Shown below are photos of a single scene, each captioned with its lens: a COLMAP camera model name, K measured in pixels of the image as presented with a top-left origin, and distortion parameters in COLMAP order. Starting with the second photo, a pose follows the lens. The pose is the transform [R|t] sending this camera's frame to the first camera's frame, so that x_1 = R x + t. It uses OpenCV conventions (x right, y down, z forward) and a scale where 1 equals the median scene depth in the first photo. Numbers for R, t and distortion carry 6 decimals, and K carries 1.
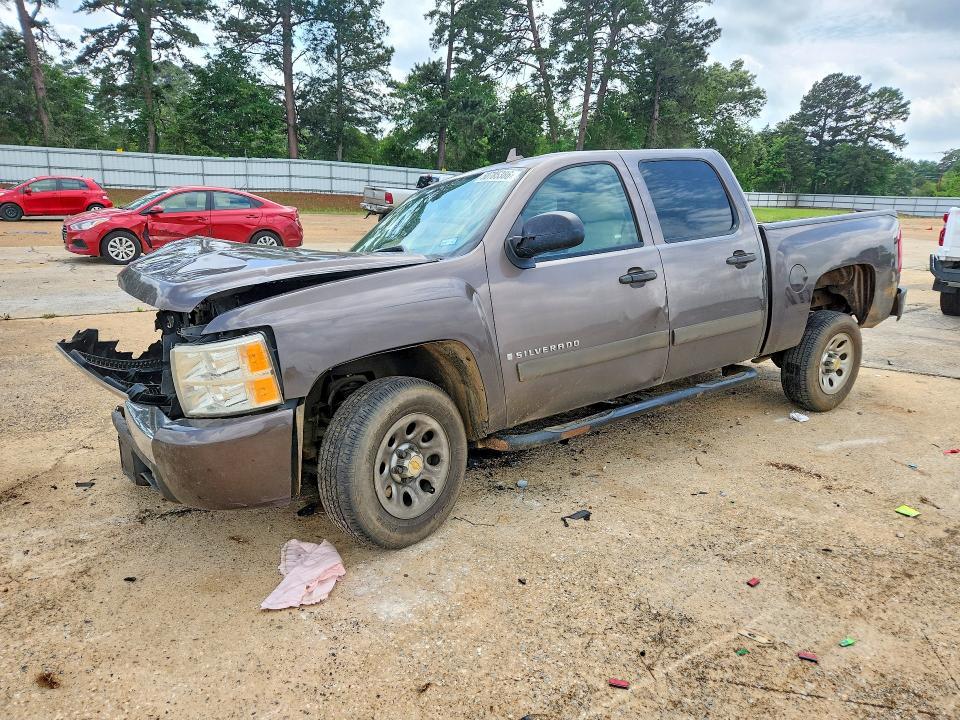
lens RADIAL K [[643.6, 0, 480.0], [0, 643.6, 360.0], [0, 0, 1]] dist [0.059461, -0.042990]
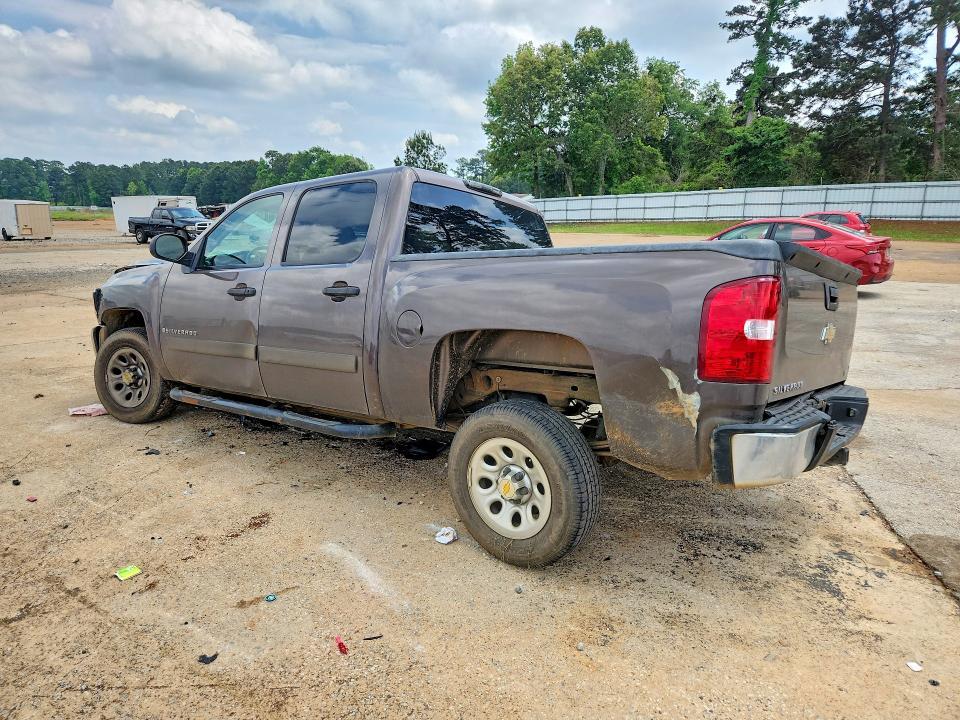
lens RADIAL K [[643.6, 0, 480.0], [0, 643.6, 360.0], [0, 0, 1]] dist [0.059461, -0.042990]
pose [[0.303824, 0.176938, -0.936154, 1.415011], [-0.223655, 0.968391, 0.110445, -0.224330], [0.926104, 0.175820, 0.333793, 0.986232]]
